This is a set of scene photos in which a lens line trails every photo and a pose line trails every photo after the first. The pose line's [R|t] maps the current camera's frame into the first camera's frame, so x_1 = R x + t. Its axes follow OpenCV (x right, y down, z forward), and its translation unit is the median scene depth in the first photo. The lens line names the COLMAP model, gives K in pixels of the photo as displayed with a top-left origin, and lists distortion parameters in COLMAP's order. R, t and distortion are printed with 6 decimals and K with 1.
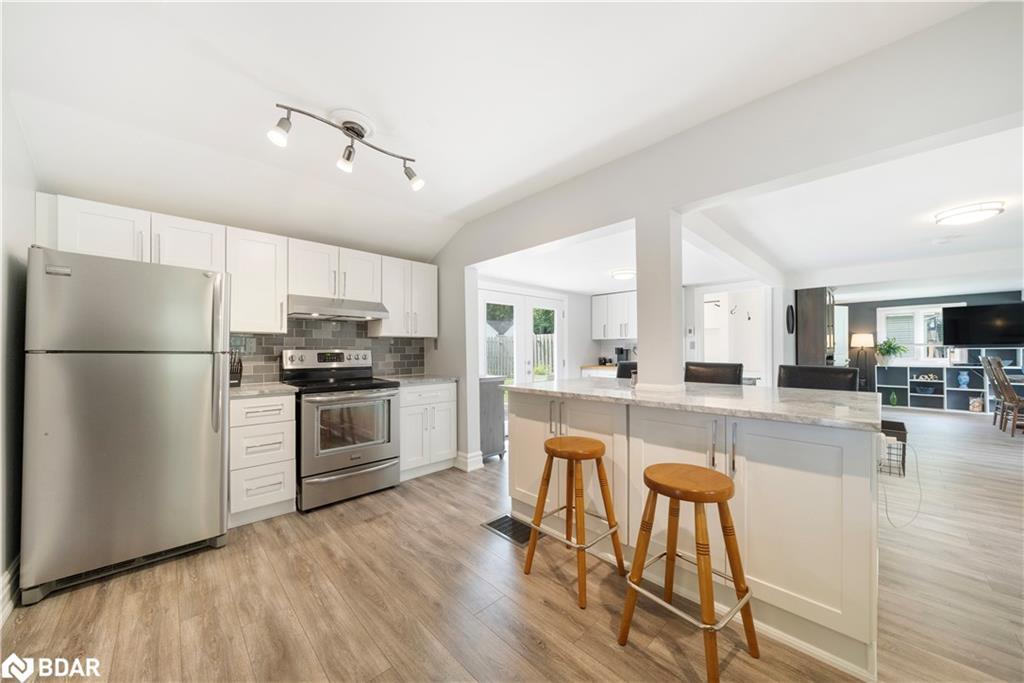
lens RADIAL K [[359.6, 0, 516.9], [0, 359.6, 350.0], [0, 0, 1]] dist [-0.001147, -0.000109]
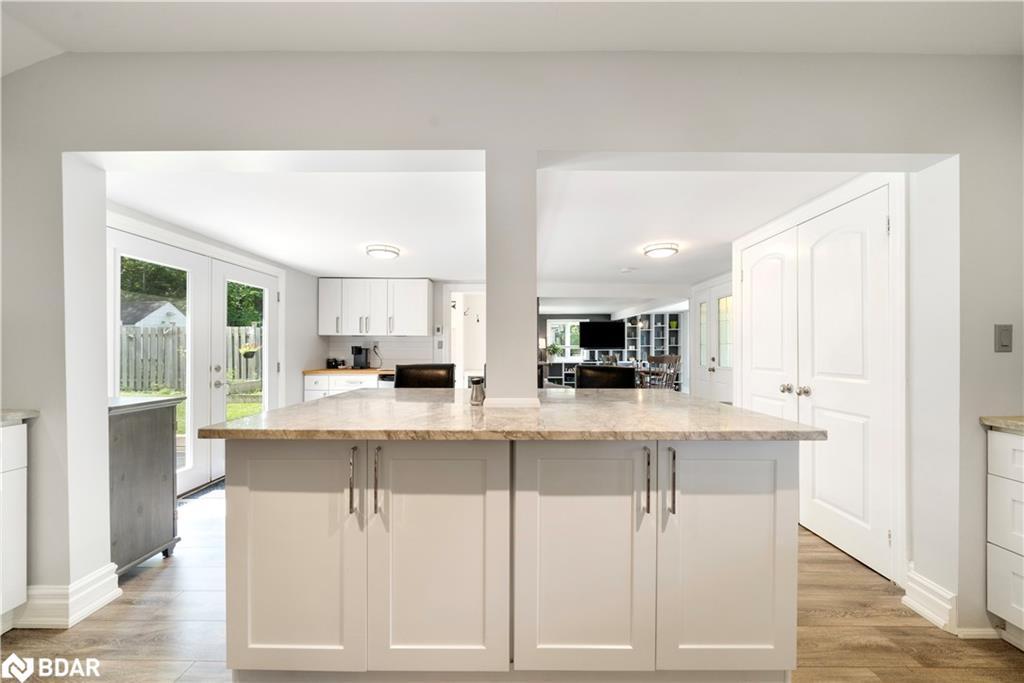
lens RADIAL K [[359.6, 0, 516.9], [0, 359.6, 350.0], [0, 0, 1]] dist [-0.001147, -0.000109]
pose [[0.704095, 0.006204, 0.710079, -0.034835], [-0.006527, 0.999976, -0.002265, 0.001169], [-0.710076, -0.003040, 0.704119, 0.166099]]
